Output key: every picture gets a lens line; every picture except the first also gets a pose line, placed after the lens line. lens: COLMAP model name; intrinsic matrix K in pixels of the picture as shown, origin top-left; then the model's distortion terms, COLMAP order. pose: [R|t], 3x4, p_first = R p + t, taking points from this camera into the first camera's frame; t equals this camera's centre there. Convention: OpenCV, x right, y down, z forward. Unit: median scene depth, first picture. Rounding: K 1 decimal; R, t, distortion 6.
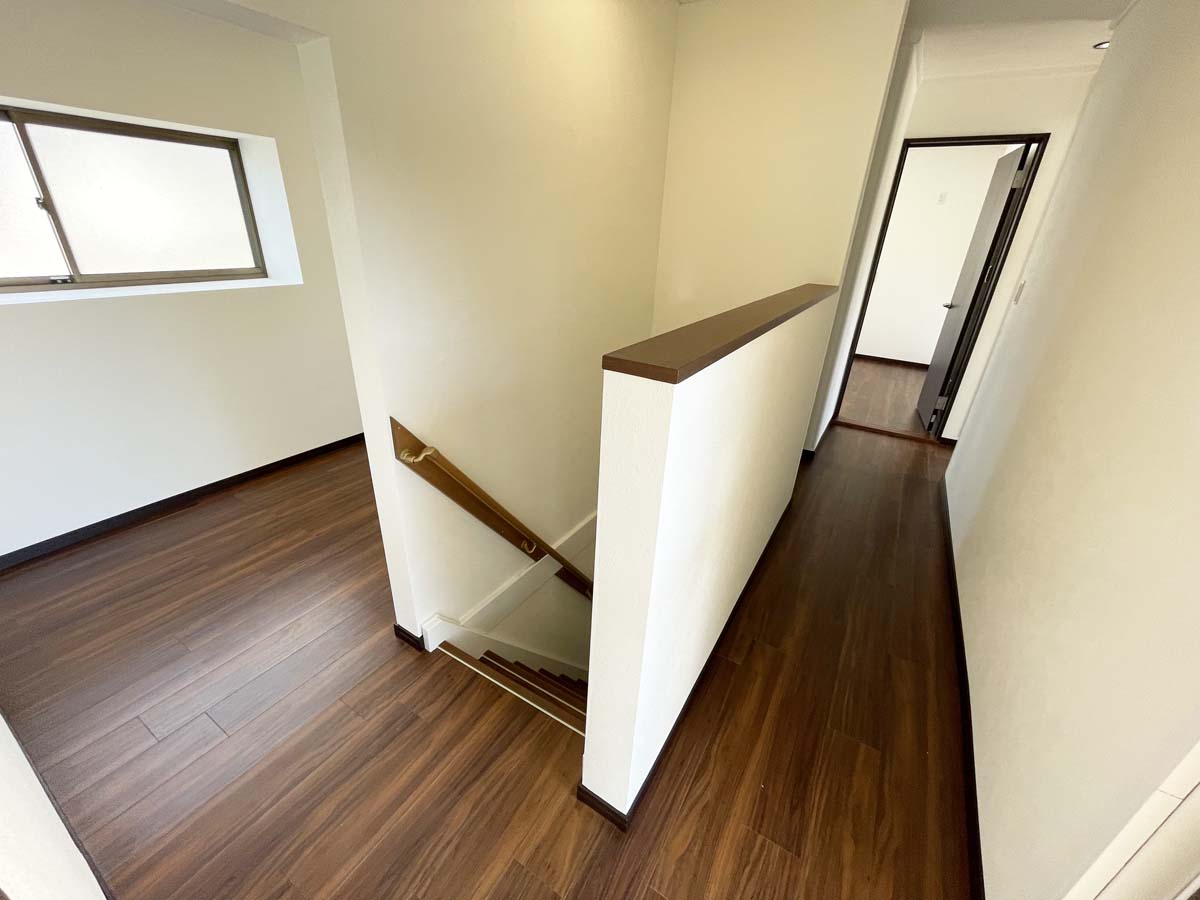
lens RADIAL K [[484.1, 0, 599.5], [0, 484.1, 449.6], [0, 0, 1]] dist [-0.000788, -0.000468]
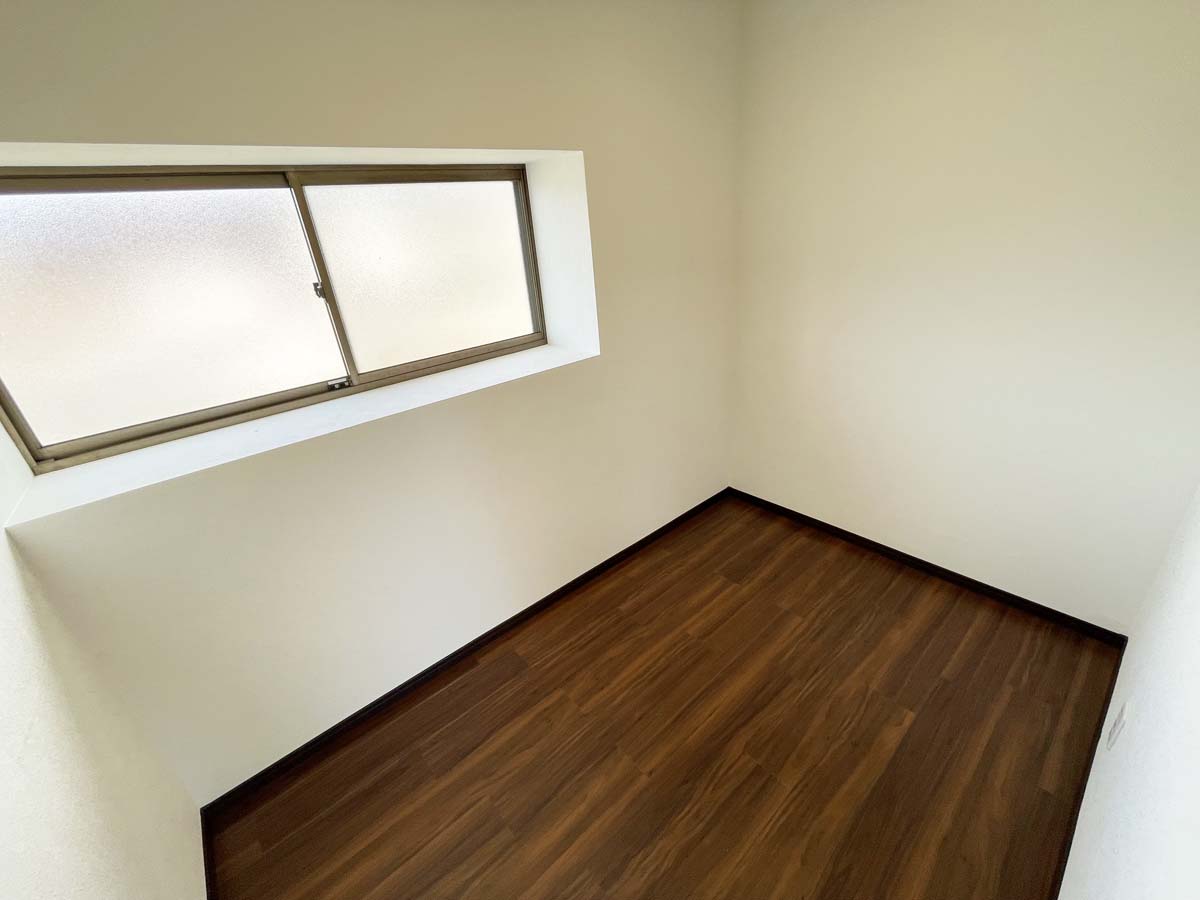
lens RADIAL K [[484.1, 0, 599.9], [0, 484.1, 450.3], [0, 0, 1]] dist [-0.000788, -0.000468]
pose [[0.944796, 0.020077, -0.327043, -0.458983], [-0.015669, 0.999747, 0.016107, -0.260815], [0.327283, -0.010093, 0.944872, 0.399857]]
